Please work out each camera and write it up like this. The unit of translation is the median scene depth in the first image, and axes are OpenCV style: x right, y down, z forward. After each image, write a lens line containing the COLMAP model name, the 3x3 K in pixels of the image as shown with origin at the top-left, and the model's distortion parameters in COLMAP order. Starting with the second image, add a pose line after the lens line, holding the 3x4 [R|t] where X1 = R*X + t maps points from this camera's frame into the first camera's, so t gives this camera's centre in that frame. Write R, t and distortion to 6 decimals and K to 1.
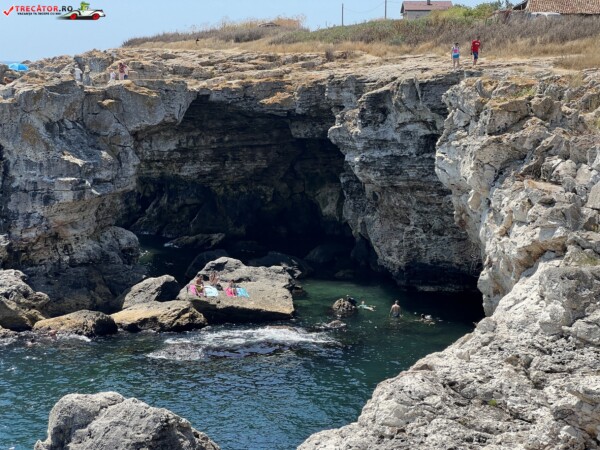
lens RADIAL K [[1356.2, 0, 312.4], [0, 1356.2, 217.0], [0, 0, 1]] dist [0.206358, 0.000000]
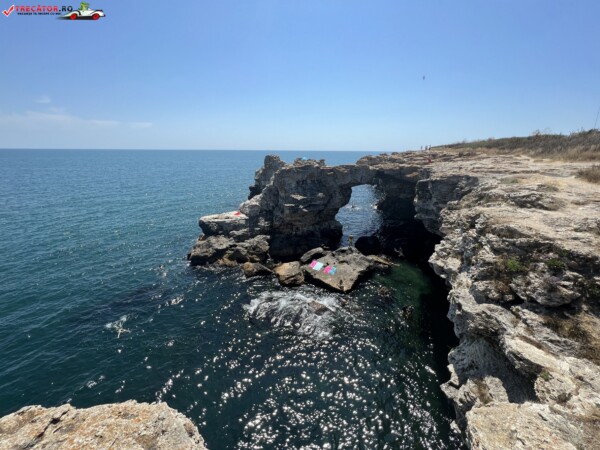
lens RADIAL K [[241.1, 0, 300.3], [0, 241.1, 226.7], [0, 0, 1]] dist [0.000281, 0.000090]
pose [[0.710351, 0.214952, -0.670221, 0.148869], [-0.086049, 0.971604, 0.220410, -0.089696], [0.698567, -0.098897, 0.708677, 0.687977]]
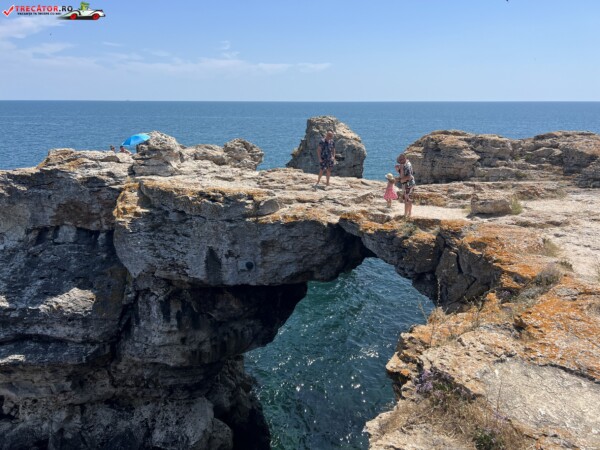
lens RADIAL K [[453.7, 0, 304.3], [0, 453.7, 225.7], [0, 0, 1]] dist [0.056794, -0.061276]
pose [[0.210835, 0.256147, -0.943365, 0.051561], [-0.113806, 0.964927, 0.236567, -0.144304], [0.970874, 0.057484, 0.232591, 1.120595]]
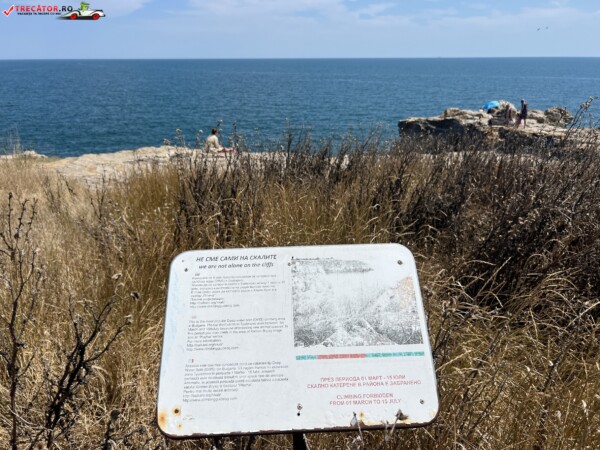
lens RADIAL K [[453.7, 0, 296.9], [0, 453.7, 228.1], [0, 0, 1]] dist [0.056794, -0.061276]
pose [[-0.404702, 0.317732, -0.857475, 0.285580], [-0.105840, 0.915119, 0.389044, -0.164218], [0.908303, 0.248202, -0.336722, 1.093096]]
